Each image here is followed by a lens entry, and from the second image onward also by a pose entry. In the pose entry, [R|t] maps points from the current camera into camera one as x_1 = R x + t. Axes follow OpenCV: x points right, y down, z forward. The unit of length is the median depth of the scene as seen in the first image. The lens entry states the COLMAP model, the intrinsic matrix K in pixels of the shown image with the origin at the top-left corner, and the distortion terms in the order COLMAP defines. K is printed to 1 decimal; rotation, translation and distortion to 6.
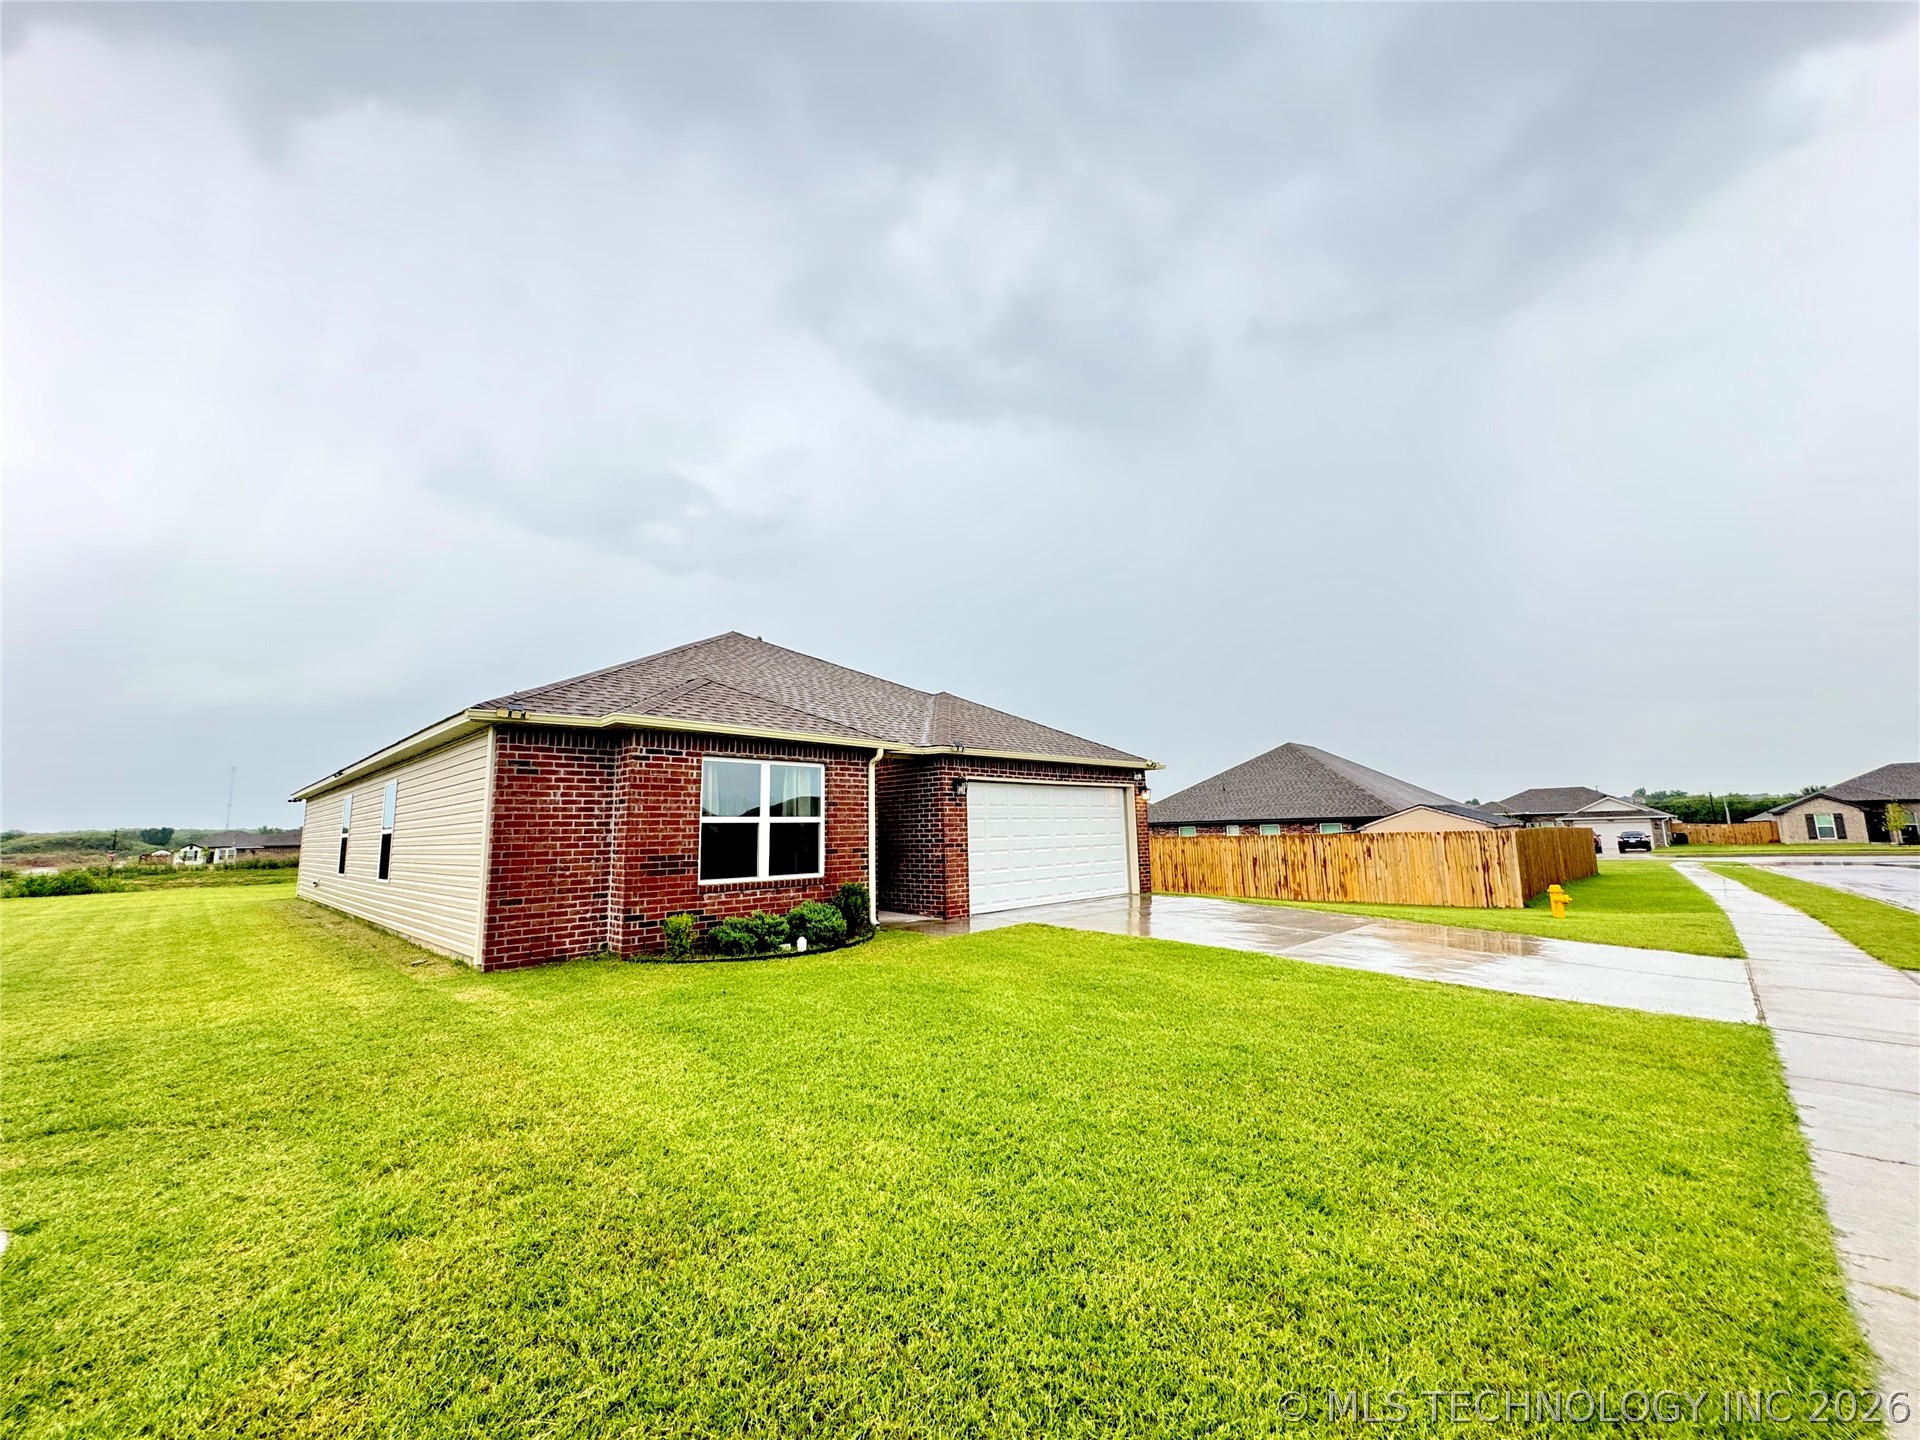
lens RADIAL K [[764.4, 0, 960.0], [0, 764.4, 720.0], [0, 0, 1]] dist [0.000059, -0.000274]
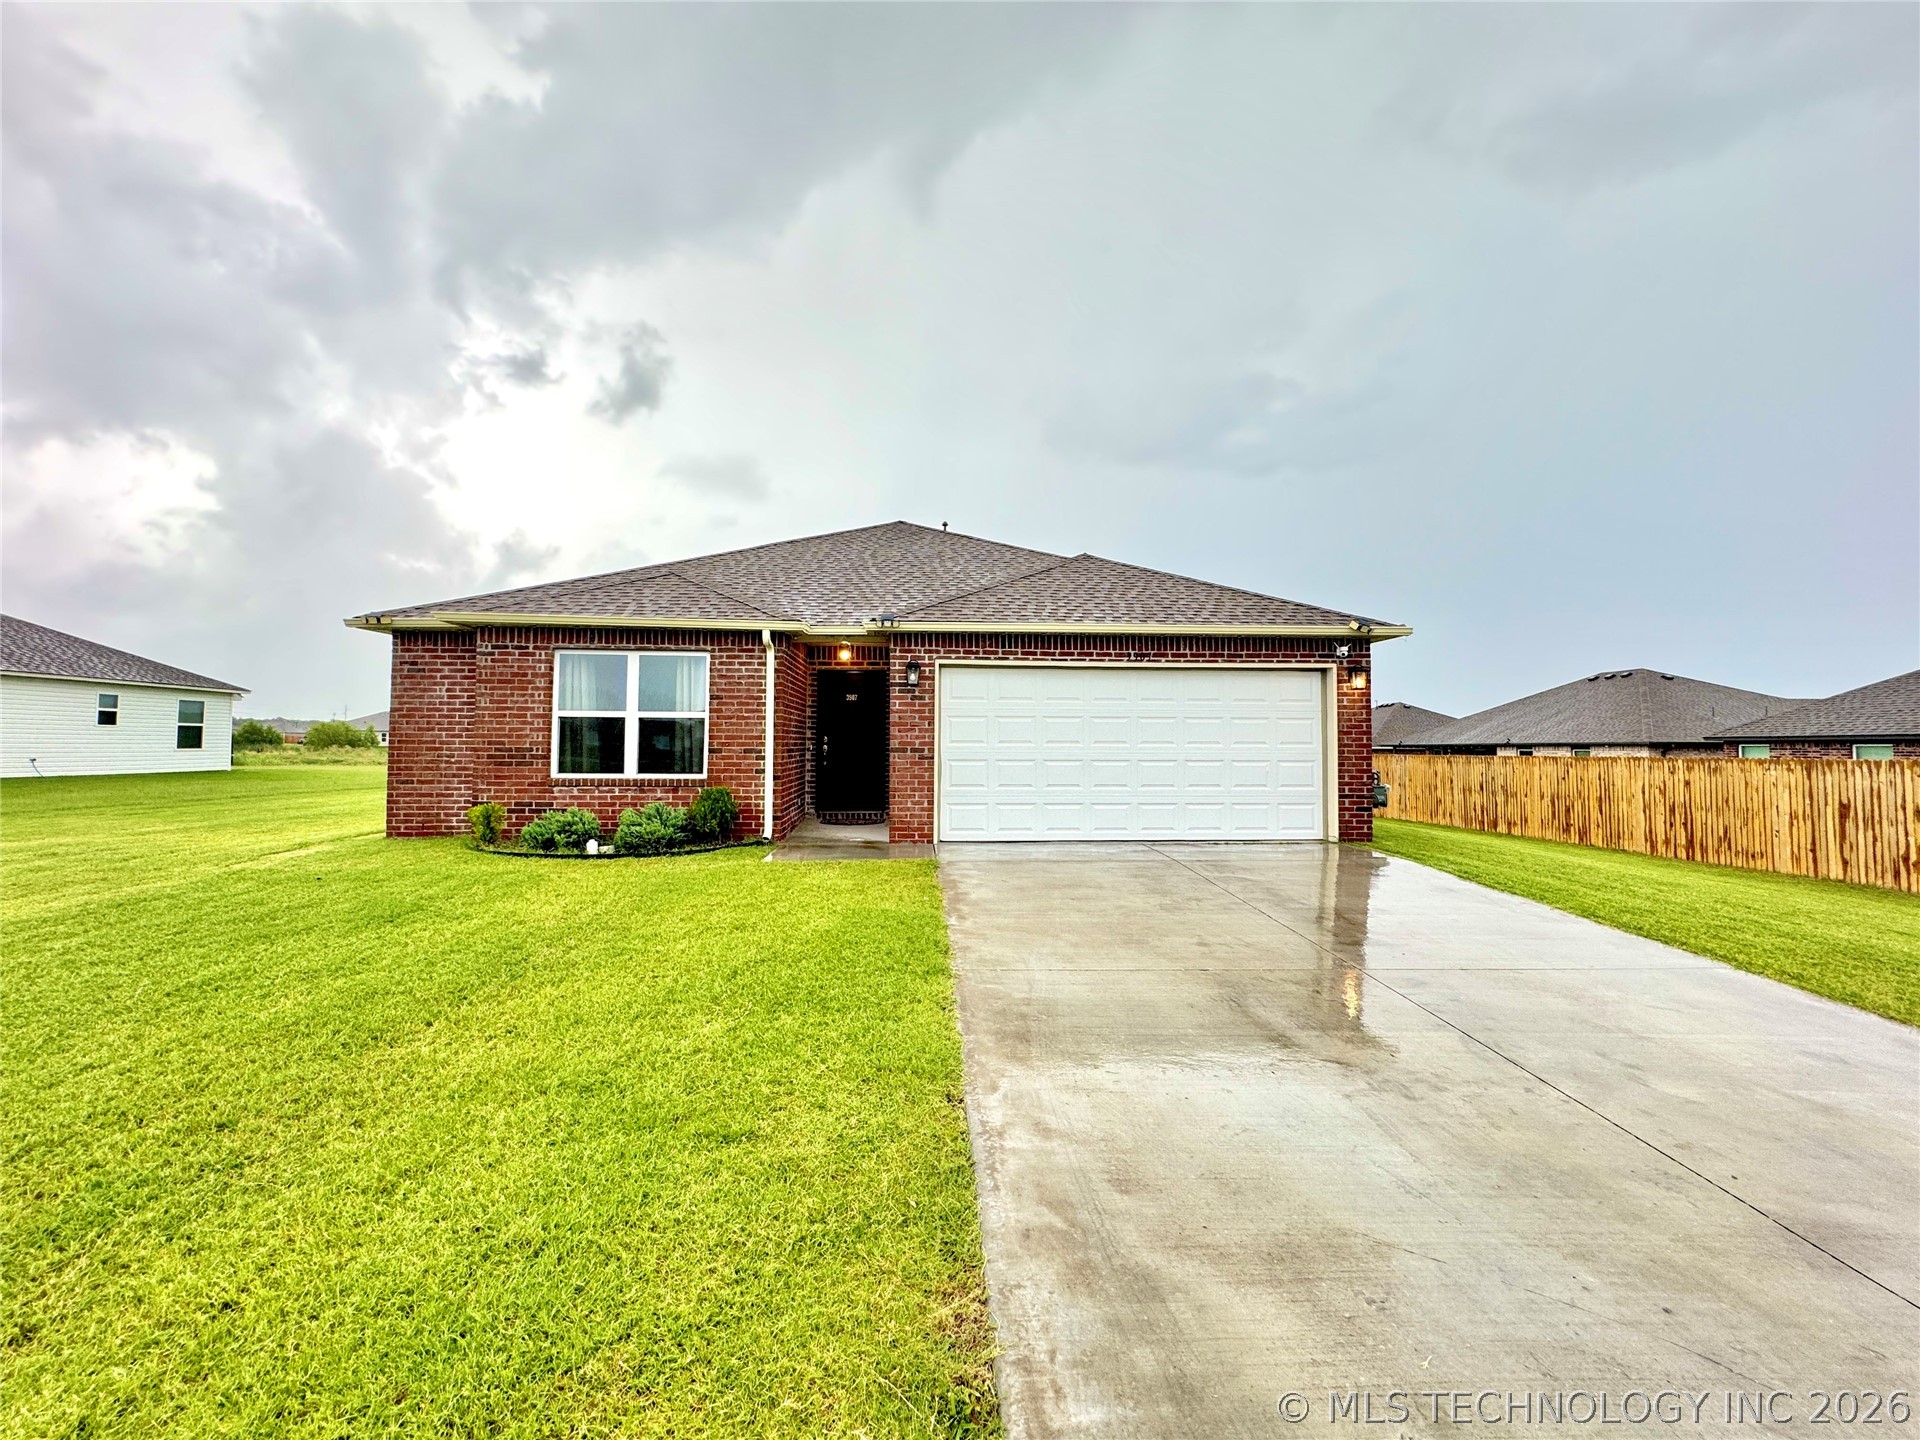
lens RADIAL K [[764.4, 0, 960.0], [0, 764.4, 720.0], [0, 0, 1]] dist [0.000059, -0.000274]
pose [[0.741400, 0.002297, -0.671059, 0.663207], [0.076636, 0.993162, 0.088069, 0.084824], [0.666673, -0.116722, 0.736154, 0.571411]]
